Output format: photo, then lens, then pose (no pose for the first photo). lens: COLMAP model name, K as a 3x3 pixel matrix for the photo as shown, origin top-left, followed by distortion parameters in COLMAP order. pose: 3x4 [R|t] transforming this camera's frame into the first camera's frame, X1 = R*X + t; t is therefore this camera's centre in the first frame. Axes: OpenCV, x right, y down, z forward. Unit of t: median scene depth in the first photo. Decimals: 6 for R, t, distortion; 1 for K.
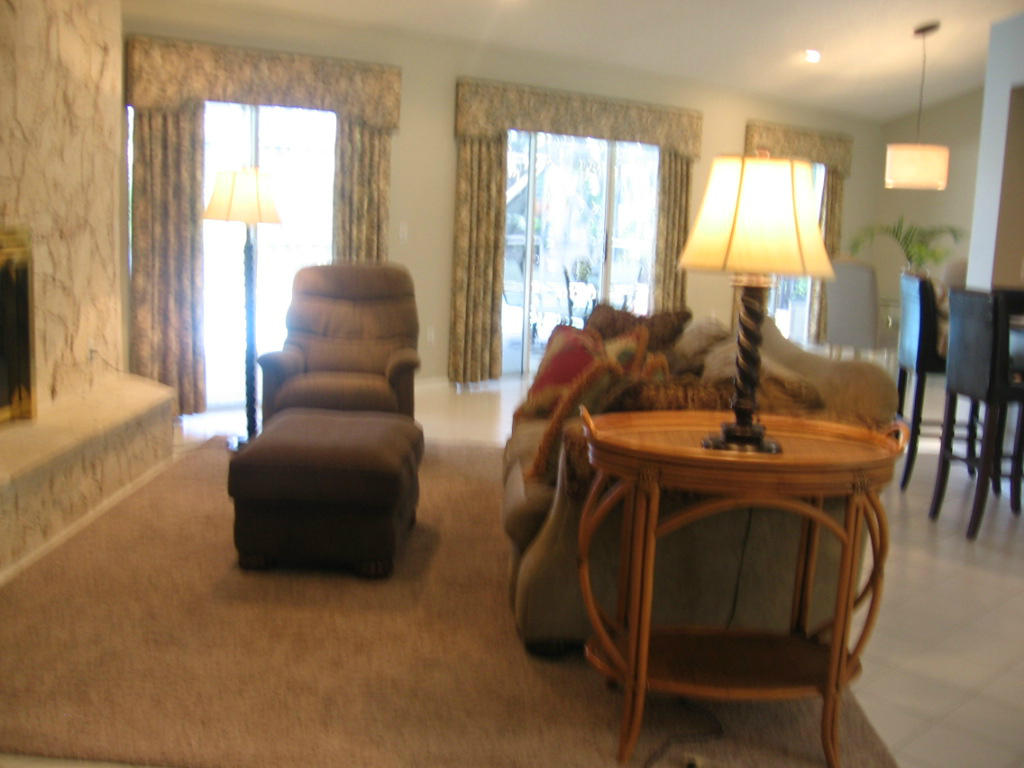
lens RADIAL K [[1065.0, 0, 512.0], [0, 1065.0, 384.0], [0, 0, 1]] dist [-0.194478, 0.262144]
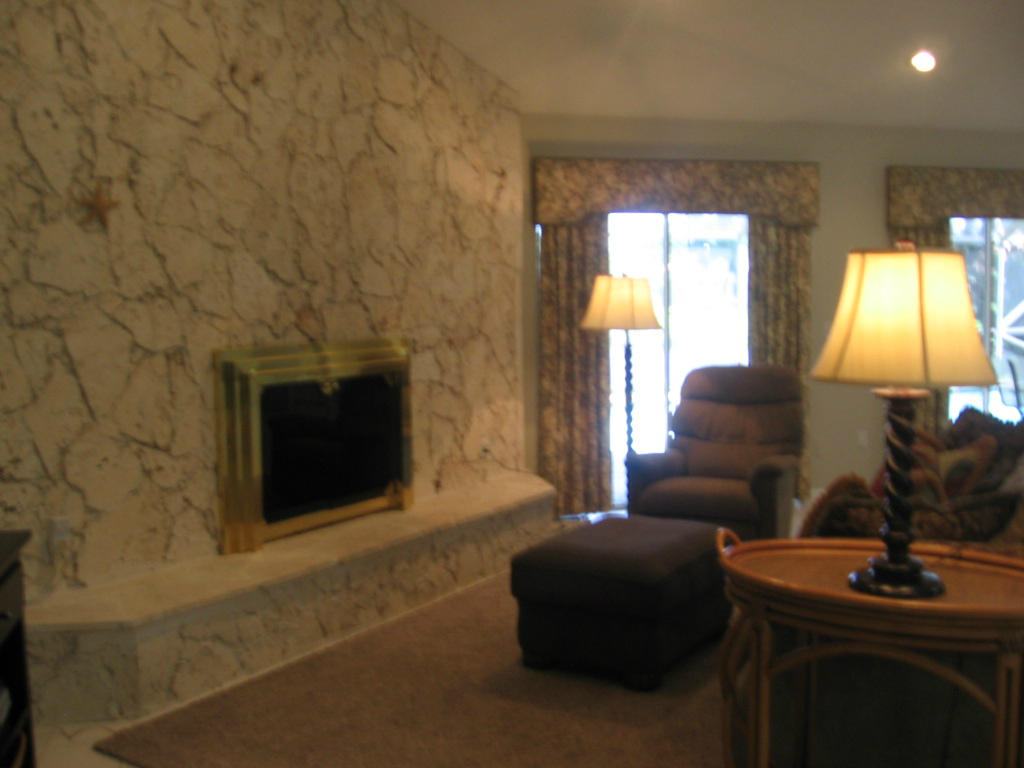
lens RADIAL K [[1055.2, 0, 512.1], [0, 1055.2, 412.0], [0, 0, 1]] dist [-0.008772, -0.172430]
pose [[0.870420, 0.003414, -0.492299, 0.153820], [-0.035555, 0.997801, -0.055943, -0.008958], [0.491025, 0.066197, 0.868627, 0.041851]]
